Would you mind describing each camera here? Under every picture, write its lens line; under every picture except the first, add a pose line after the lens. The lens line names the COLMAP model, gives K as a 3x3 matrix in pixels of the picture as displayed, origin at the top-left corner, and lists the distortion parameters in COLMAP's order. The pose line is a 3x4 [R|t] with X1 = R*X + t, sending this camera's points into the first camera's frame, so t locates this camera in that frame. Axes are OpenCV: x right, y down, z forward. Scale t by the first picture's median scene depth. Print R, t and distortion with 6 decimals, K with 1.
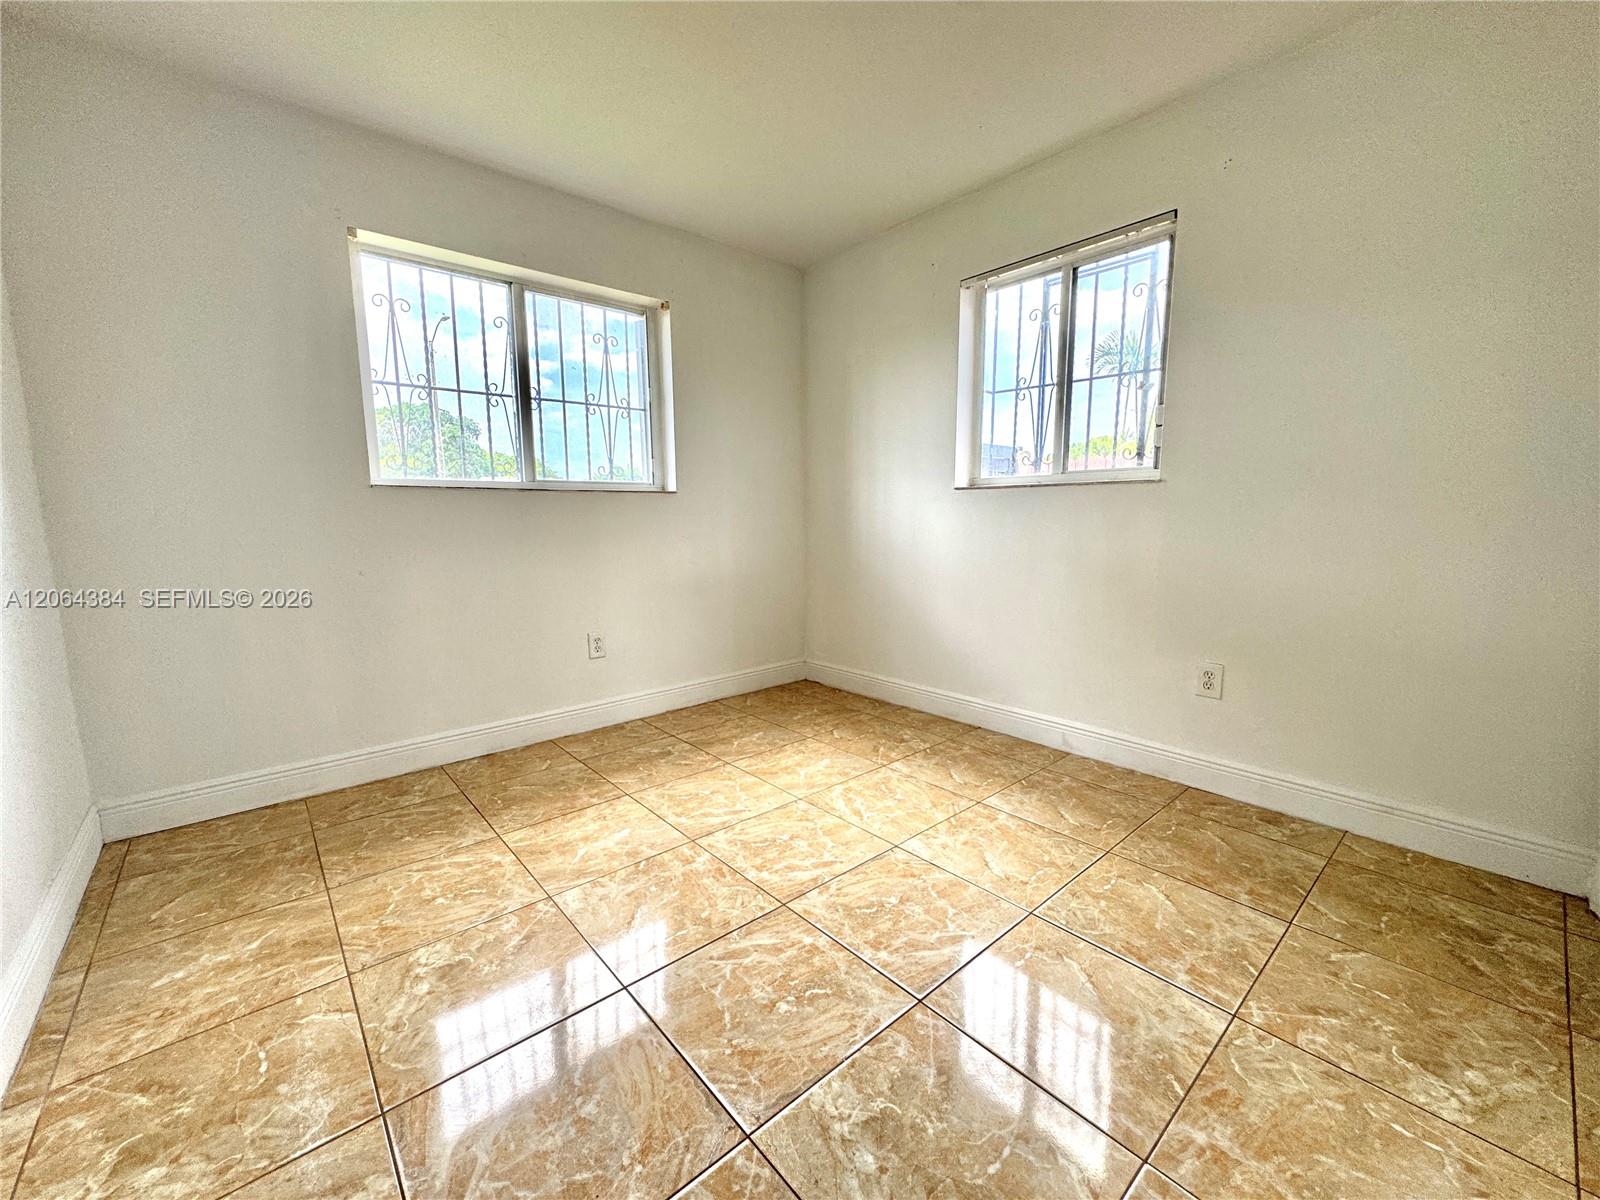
lens RADIAL K [[642.1, 0, 800.9], [0, 642.1, 600.0], [0, 0, 1]] dist [-0.003908, 0.000971]
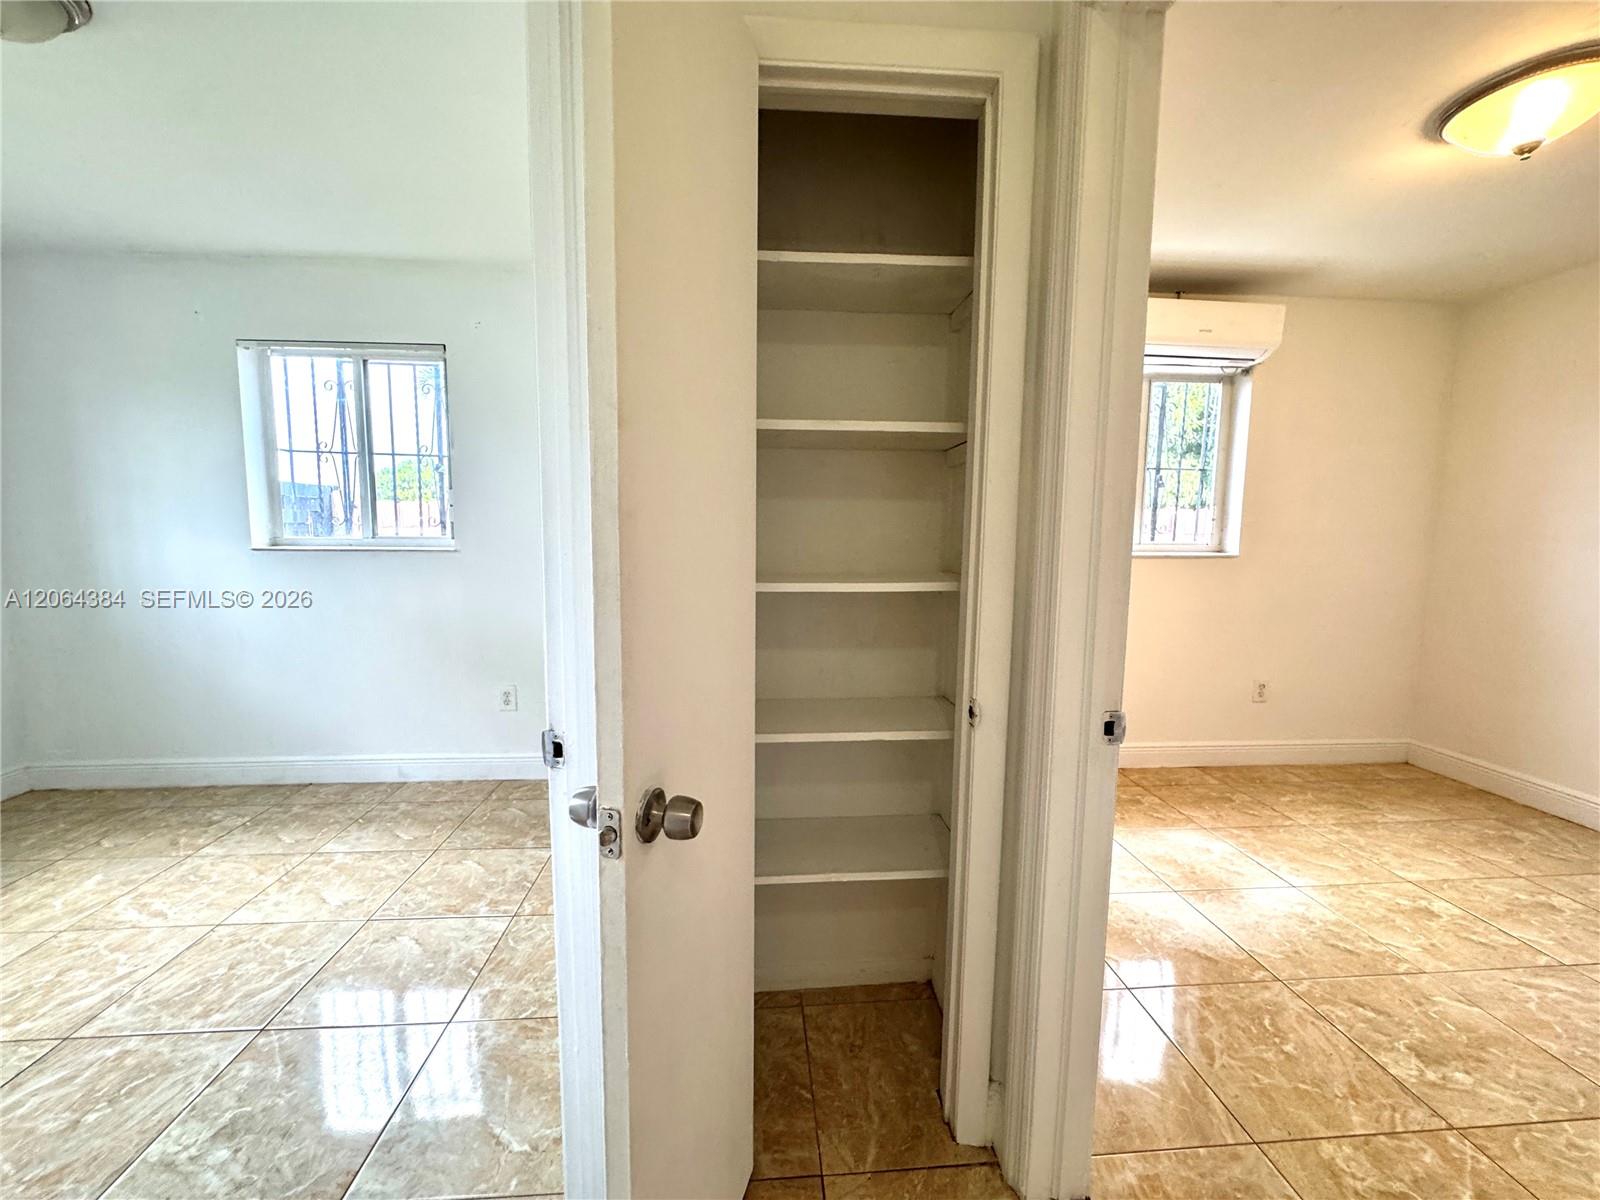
lens RADIAL K [[642.1, 0, 798.6], [0, 642.1, 599.2], [0, 0, 1]] dist [-0.003908, 0.000971]
pose [[0.598676, -0.076091, 0.797369, -0.061948], [0.094471, 0.995237, 0.024043, -0.059516], [-0.795401, 0.060934, 0.603013, -0.331285]]
